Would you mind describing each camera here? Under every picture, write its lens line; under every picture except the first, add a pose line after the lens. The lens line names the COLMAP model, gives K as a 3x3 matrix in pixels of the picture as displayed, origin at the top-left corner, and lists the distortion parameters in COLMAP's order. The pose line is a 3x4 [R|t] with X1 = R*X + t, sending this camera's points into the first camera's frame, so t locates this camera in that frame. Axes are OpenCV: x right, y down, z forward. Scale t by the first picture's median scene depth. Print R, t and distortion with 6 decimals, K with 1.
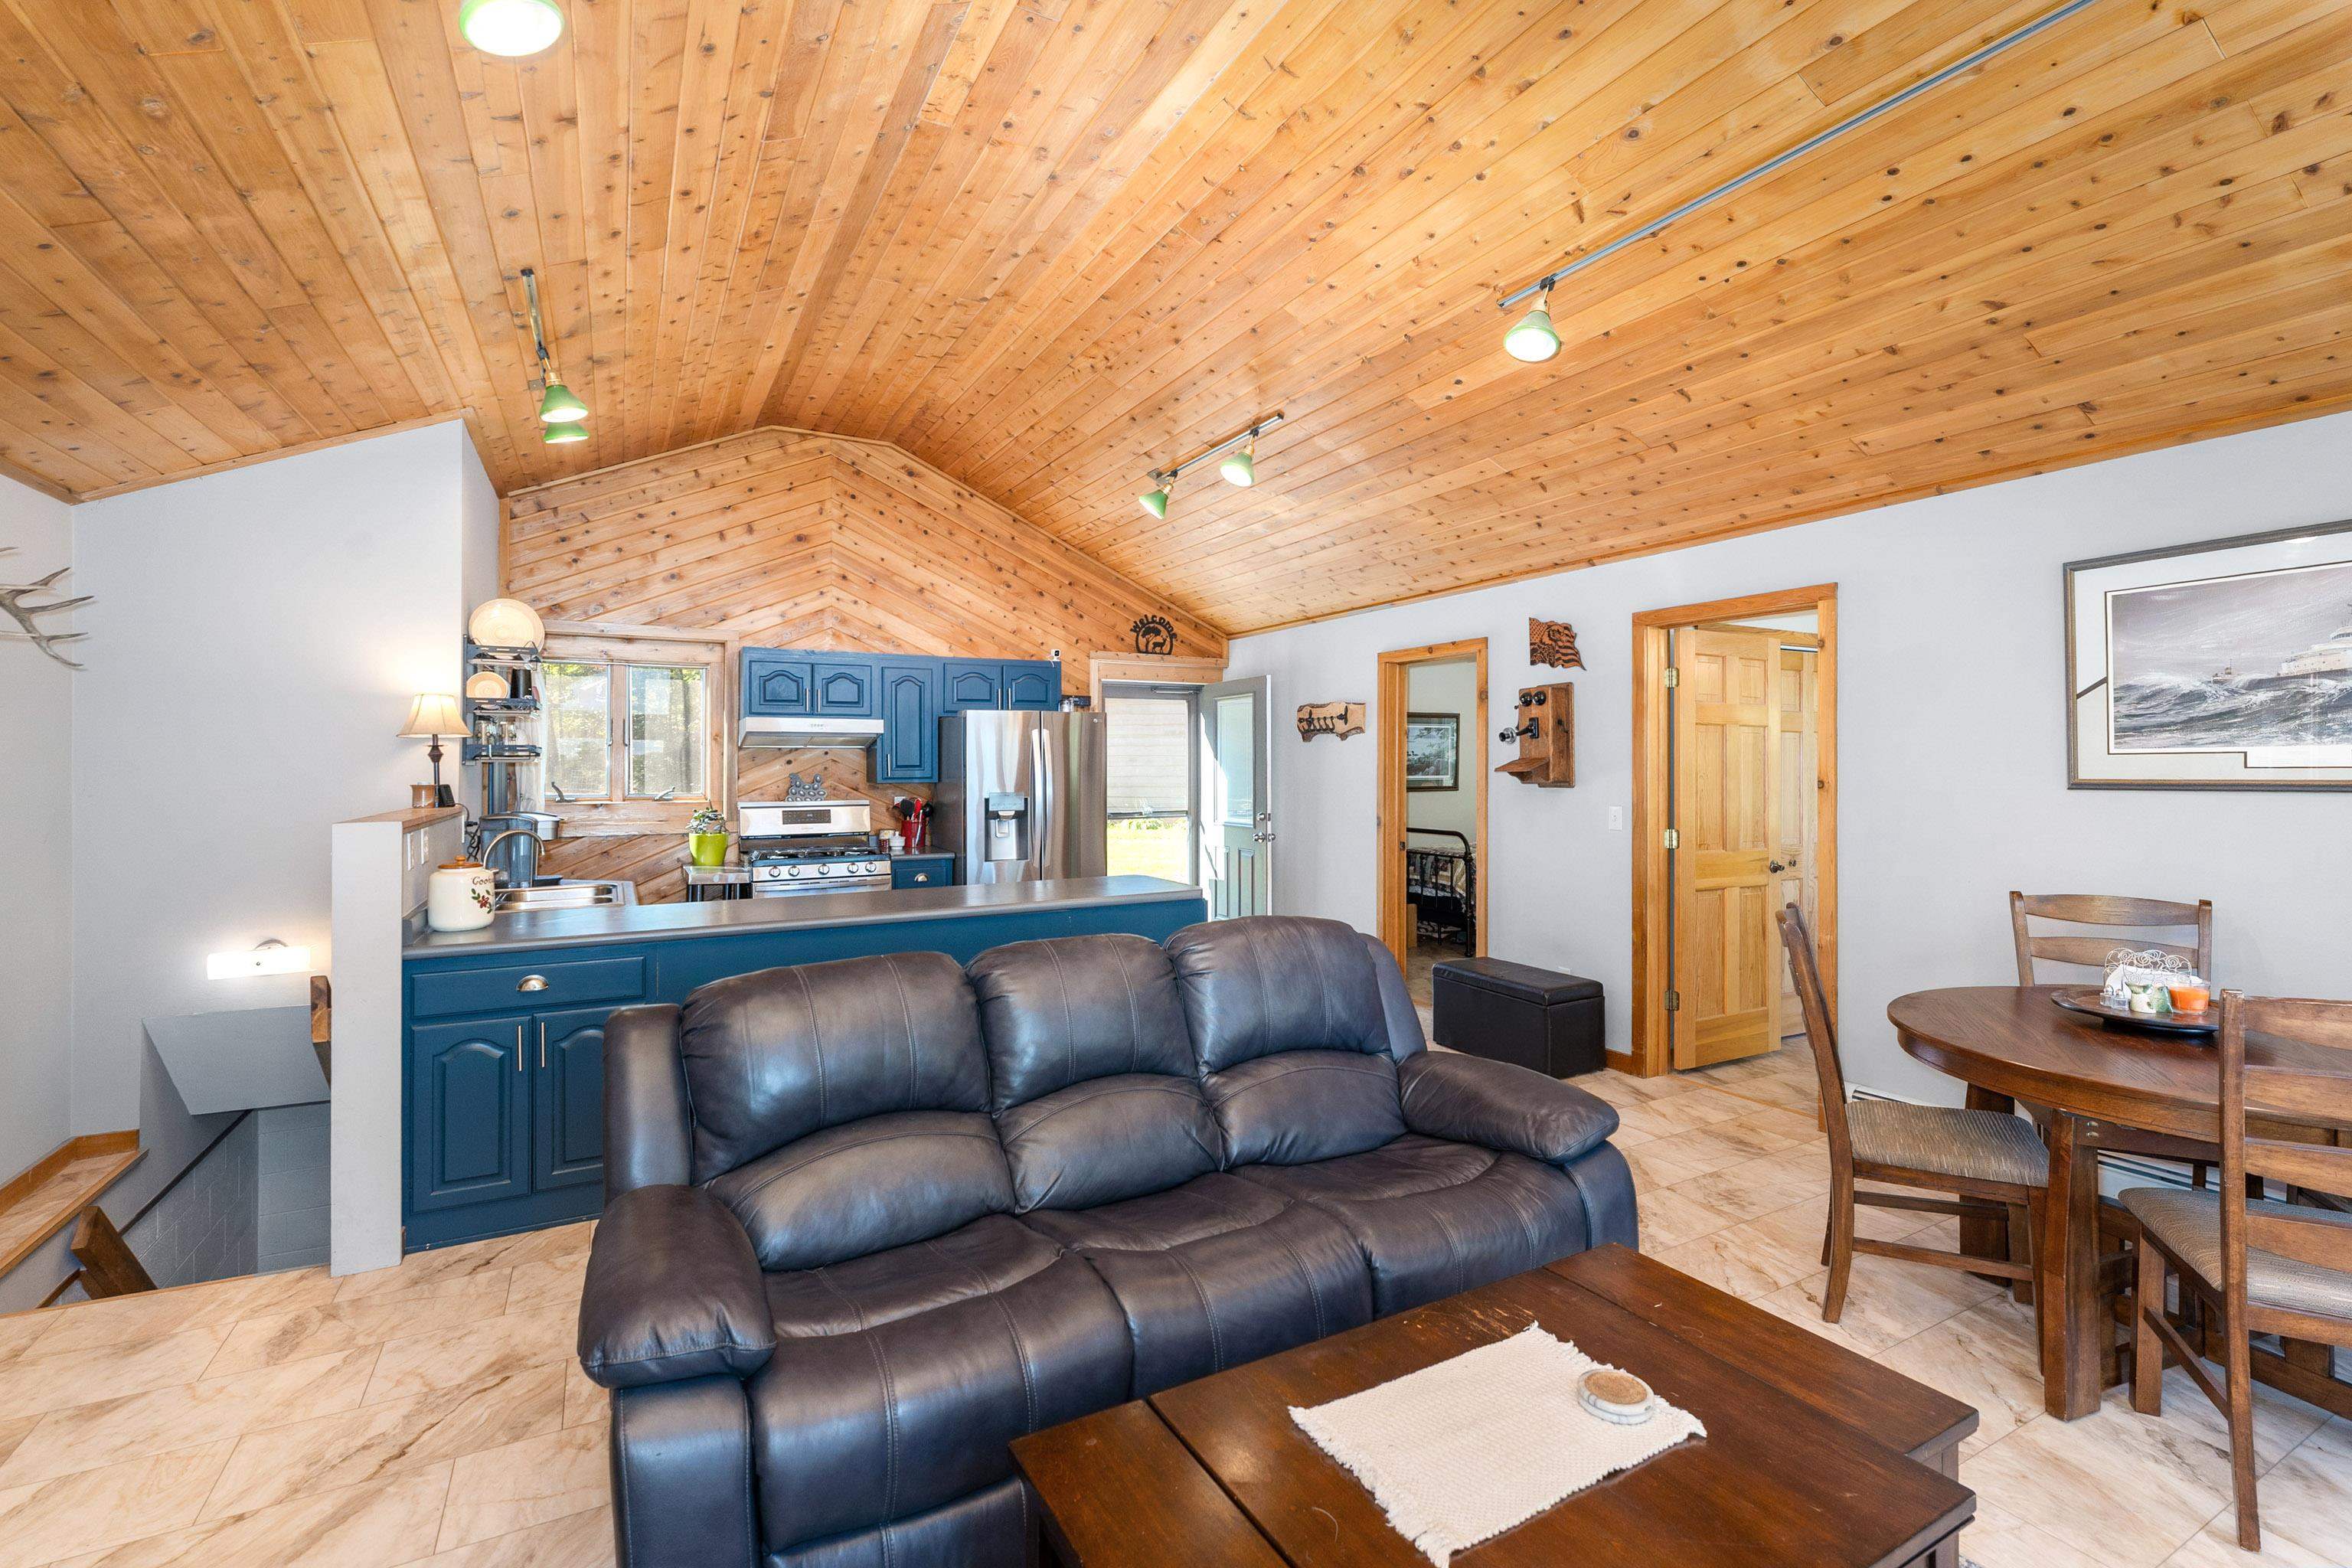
lens RADIAL K [[1042.3, 0, 1181.3], [0, 1042.3, 748.9], [0, 0, 1]] dist [-0.000164, 0.000238]
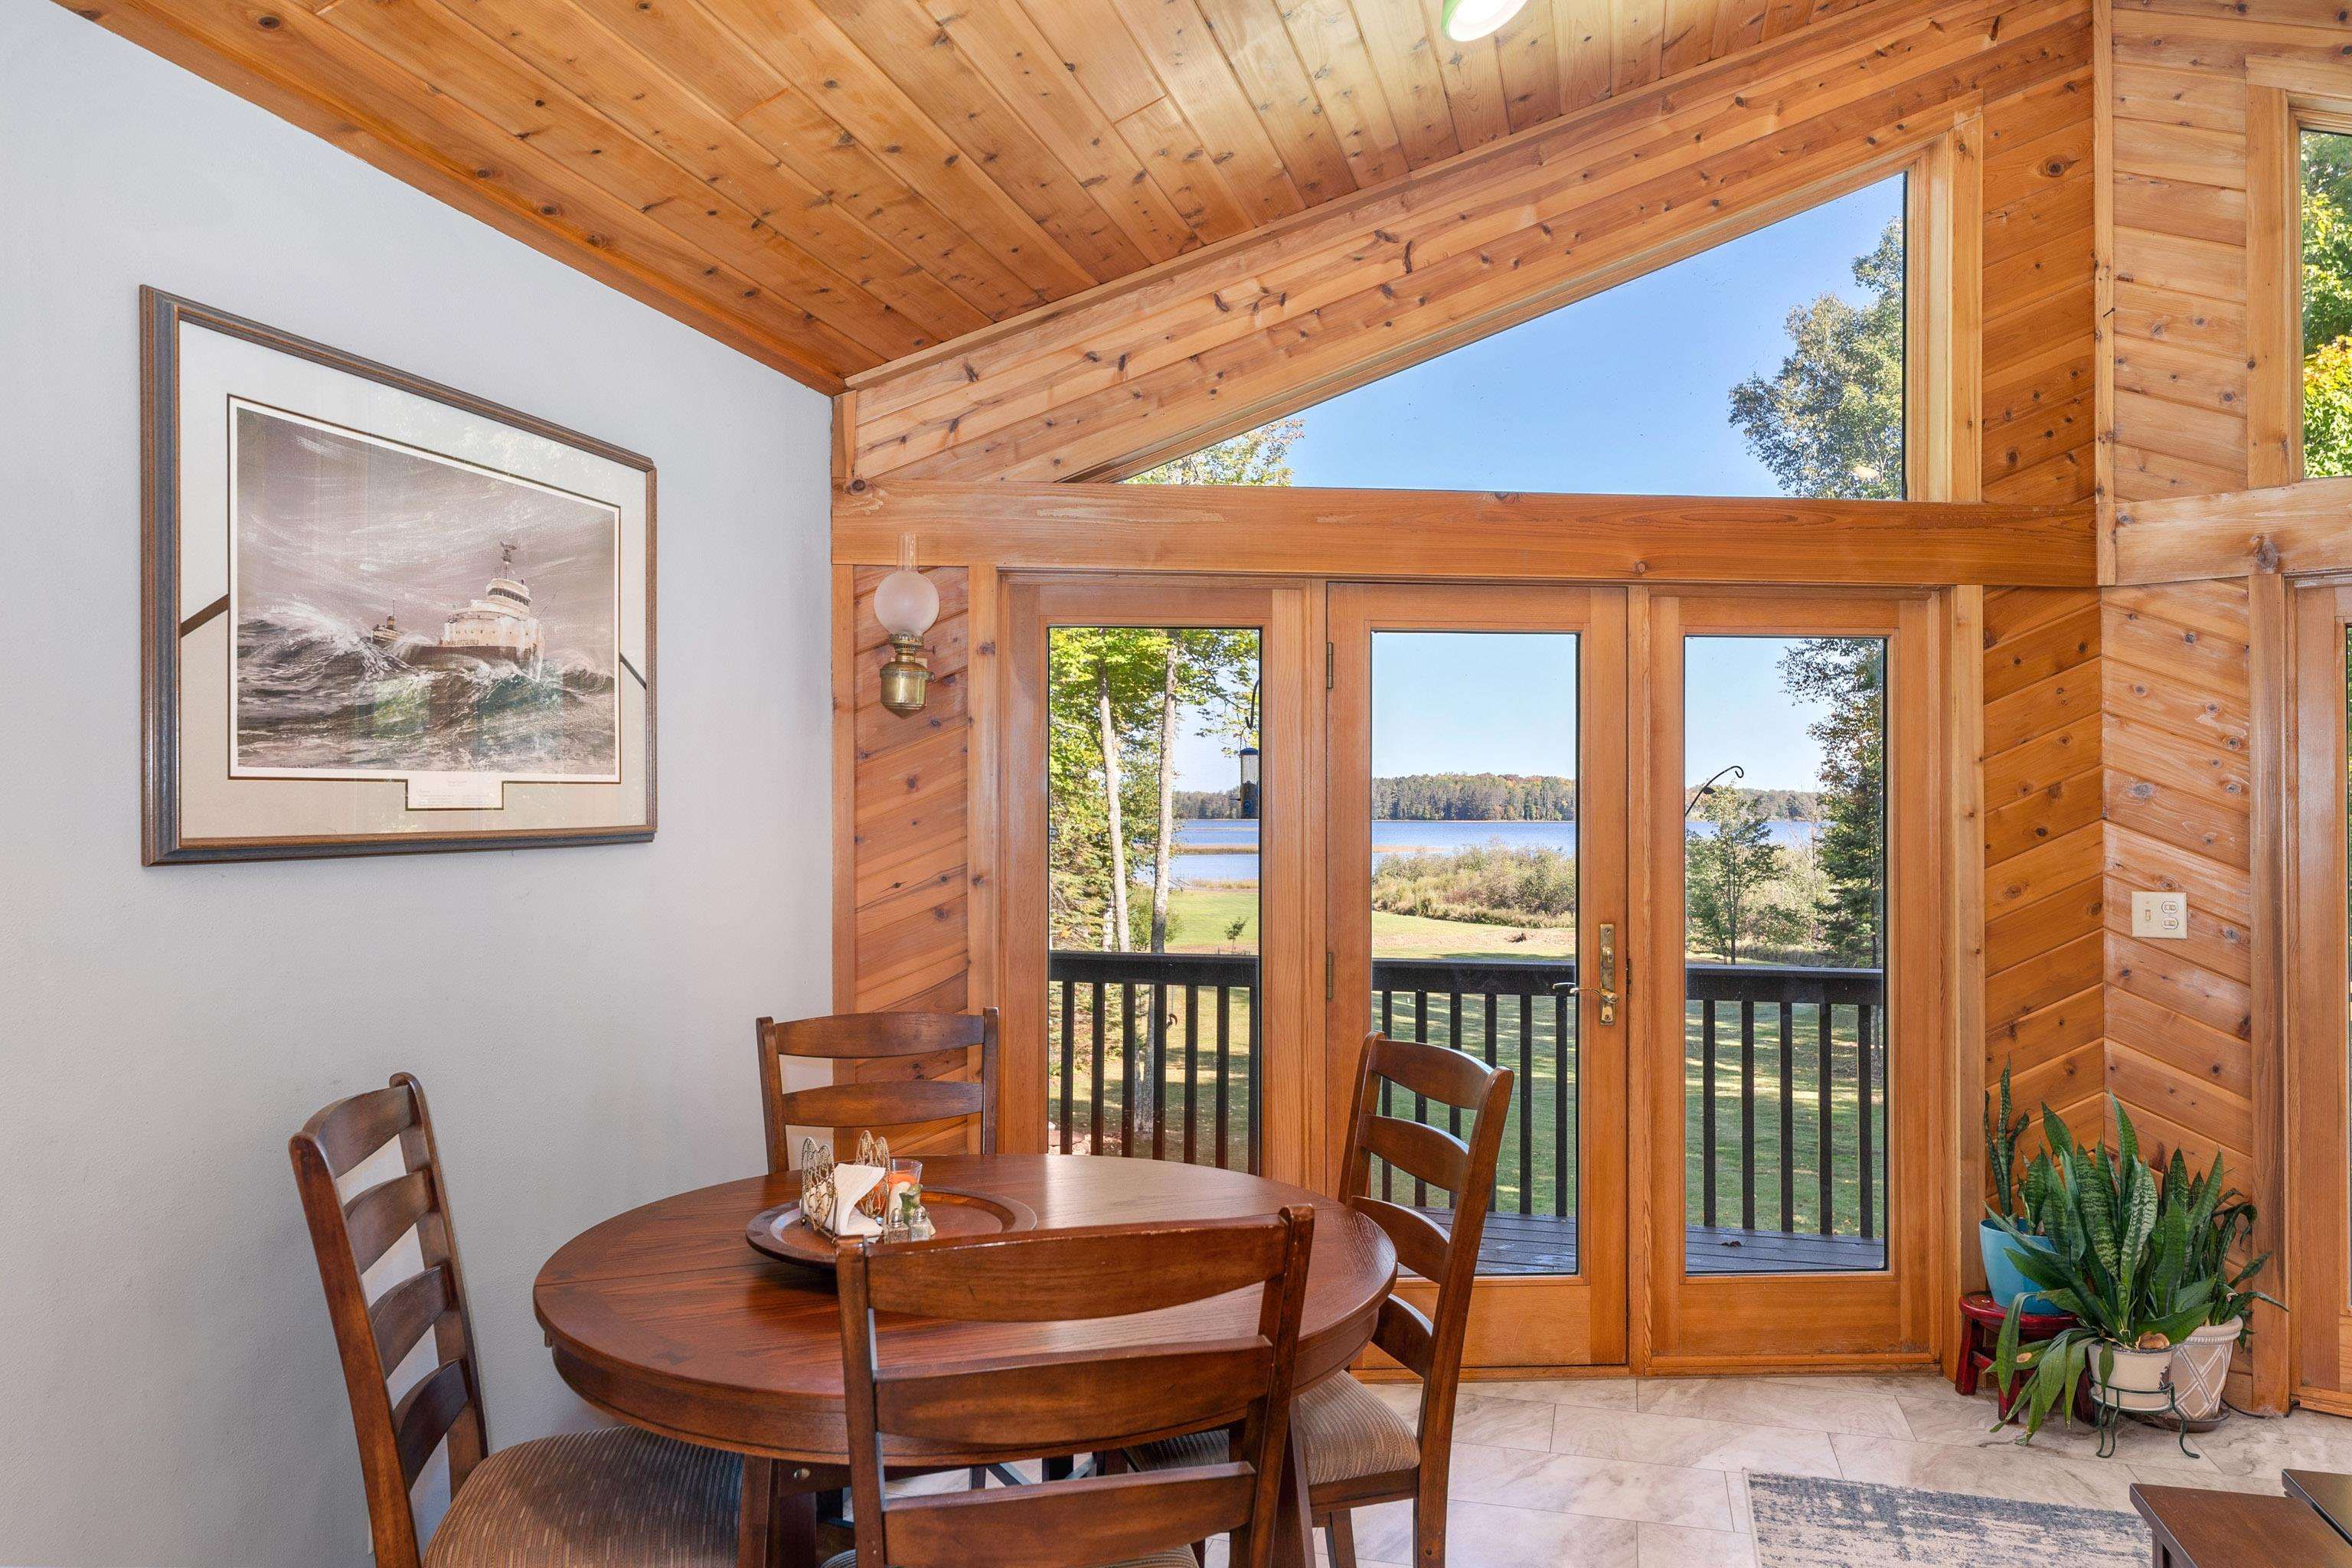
lens RADIAL K [[1573.8, 0, 1171.9], [0, 1573.8, 790.6], [0, 0, 1]] dist [0.003056, 0.000522]
pose [[-0.713781, 0.007989, 0.700324, 0.168874], [-0.012426, 0.999633, -0.024067, 0.020902], [-0.700259, -0.025881, -0.713420, 1.198981]]
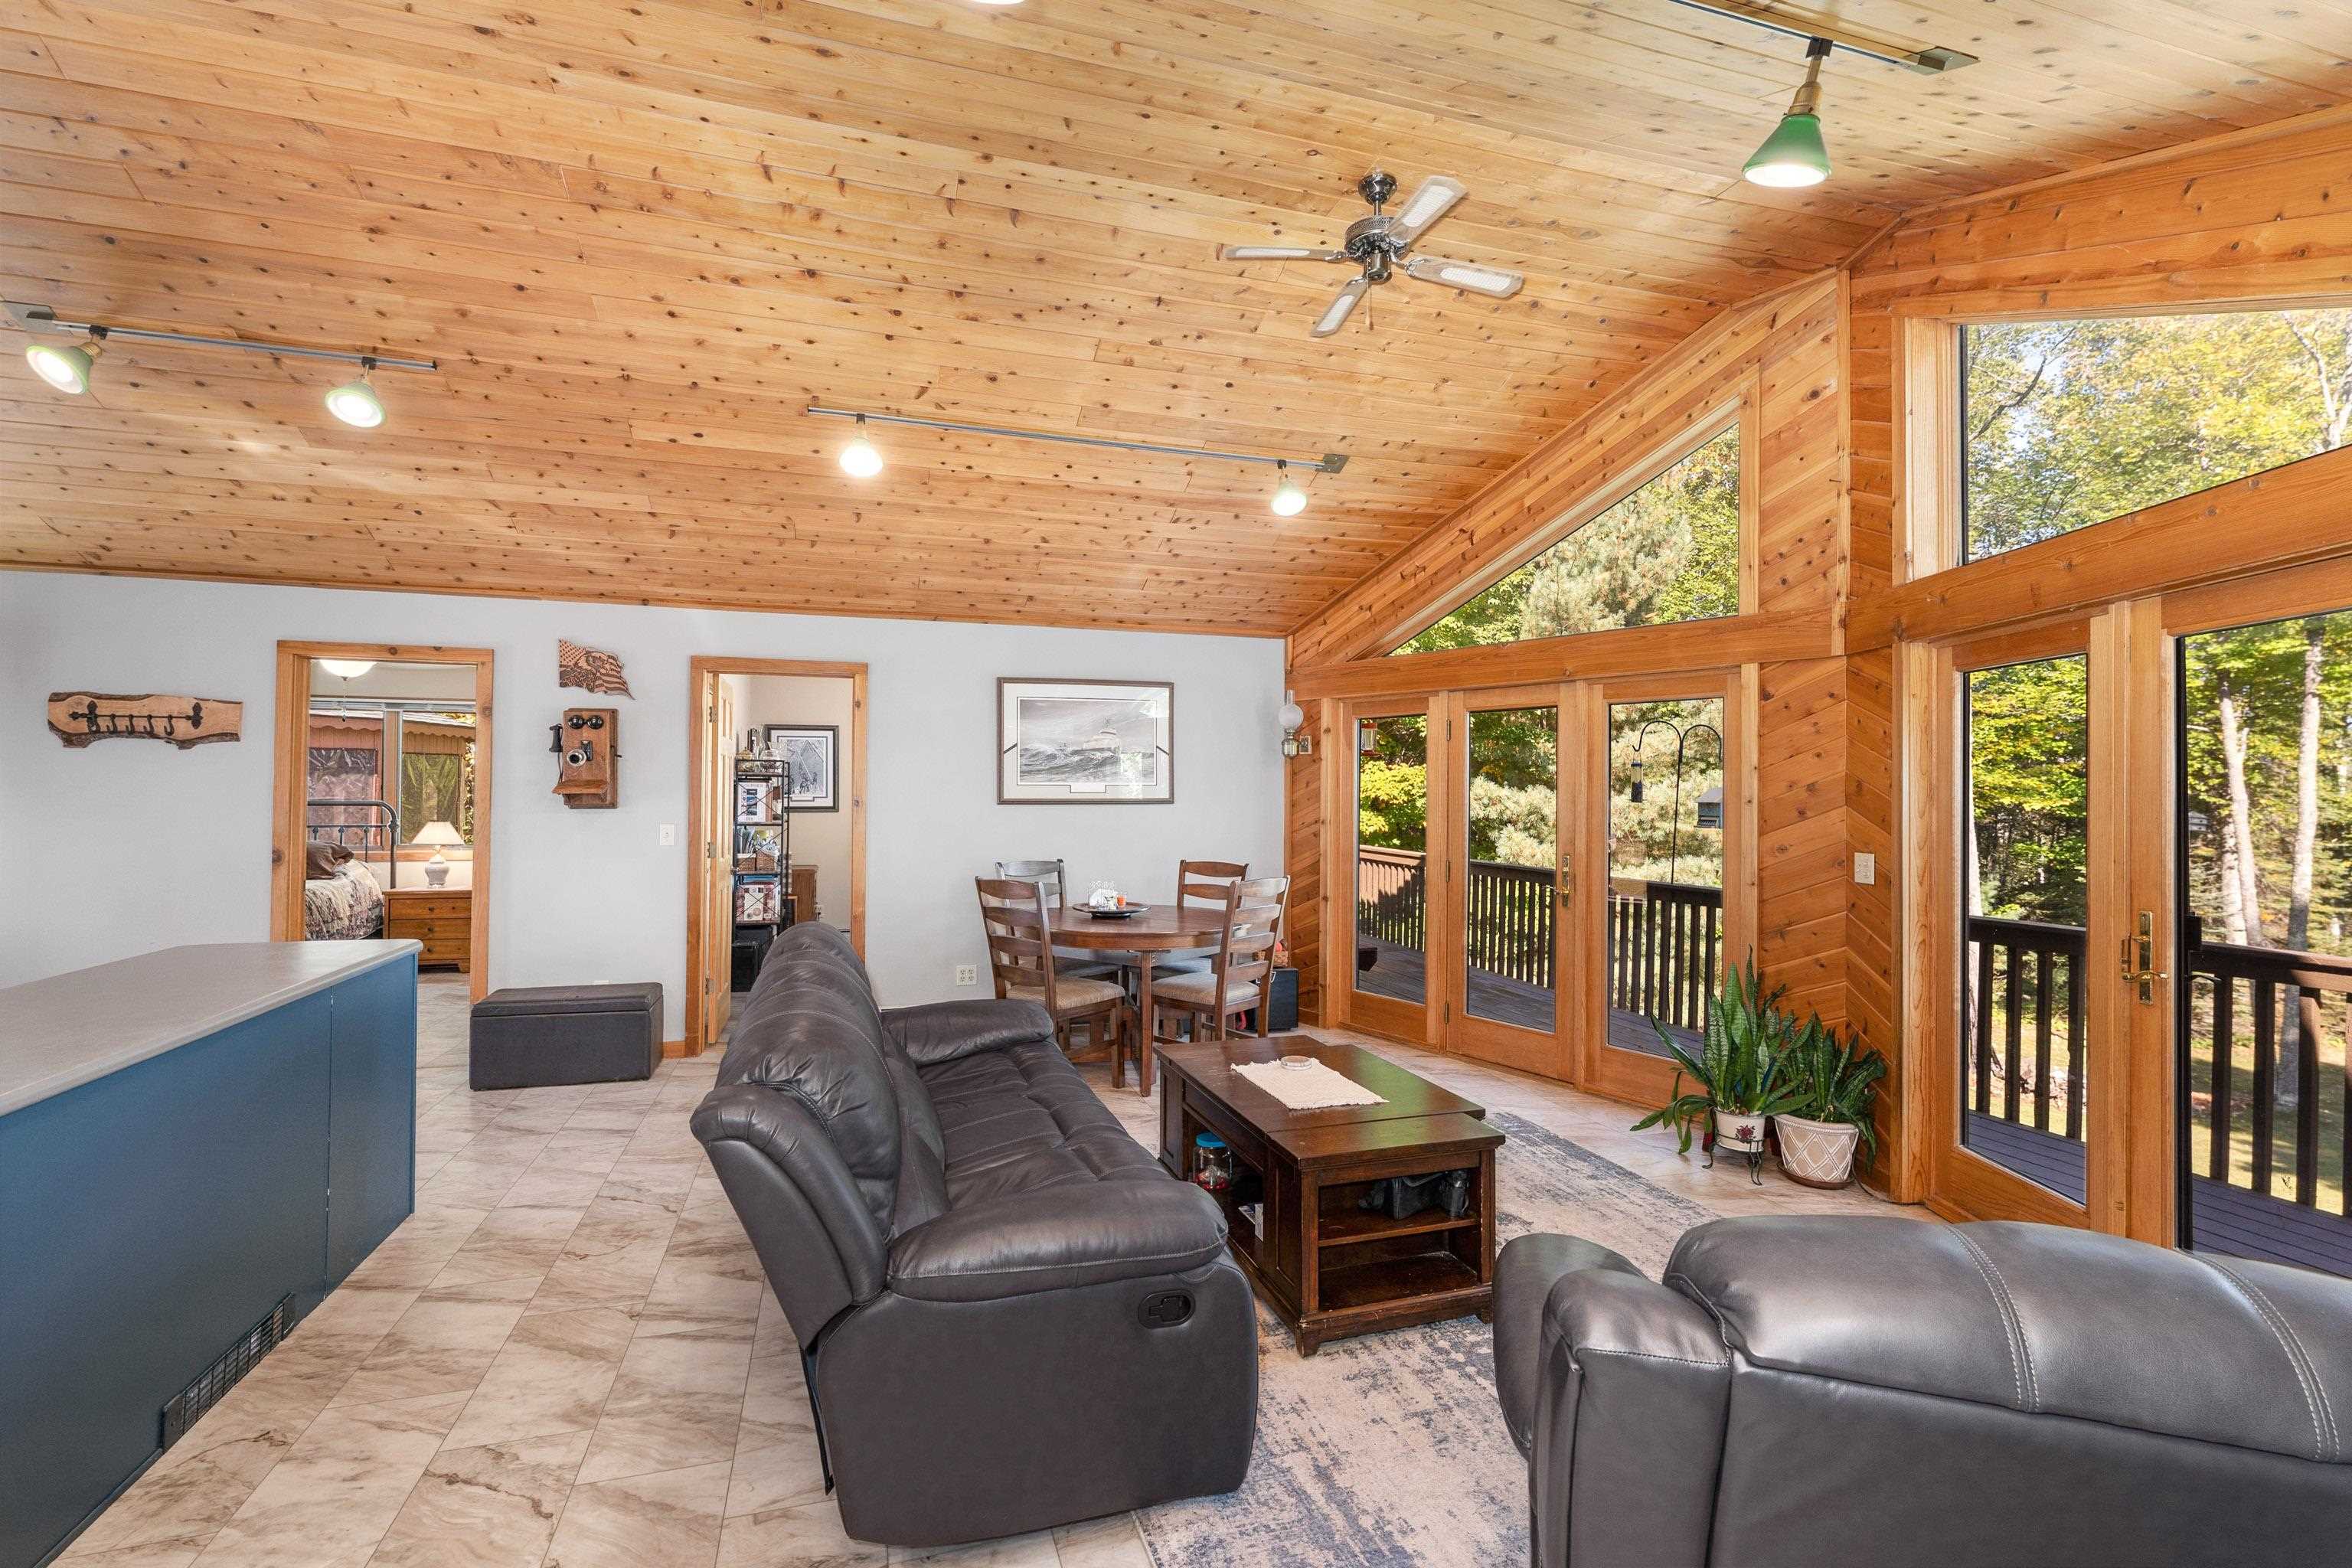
lens RADIAL K [[1043.8, 0, 1169.0], [0, 1043.8, 782.2], [0, 0, 1]] dist [0.000486, -0.000347]
pose [[0.199143, 0.010664, 0.979913, -0.875533], [-0.025033, 0.999670, -0.005792, 0.003914], [-0.979651, -0.023377, 0.199344, 0.371047]]
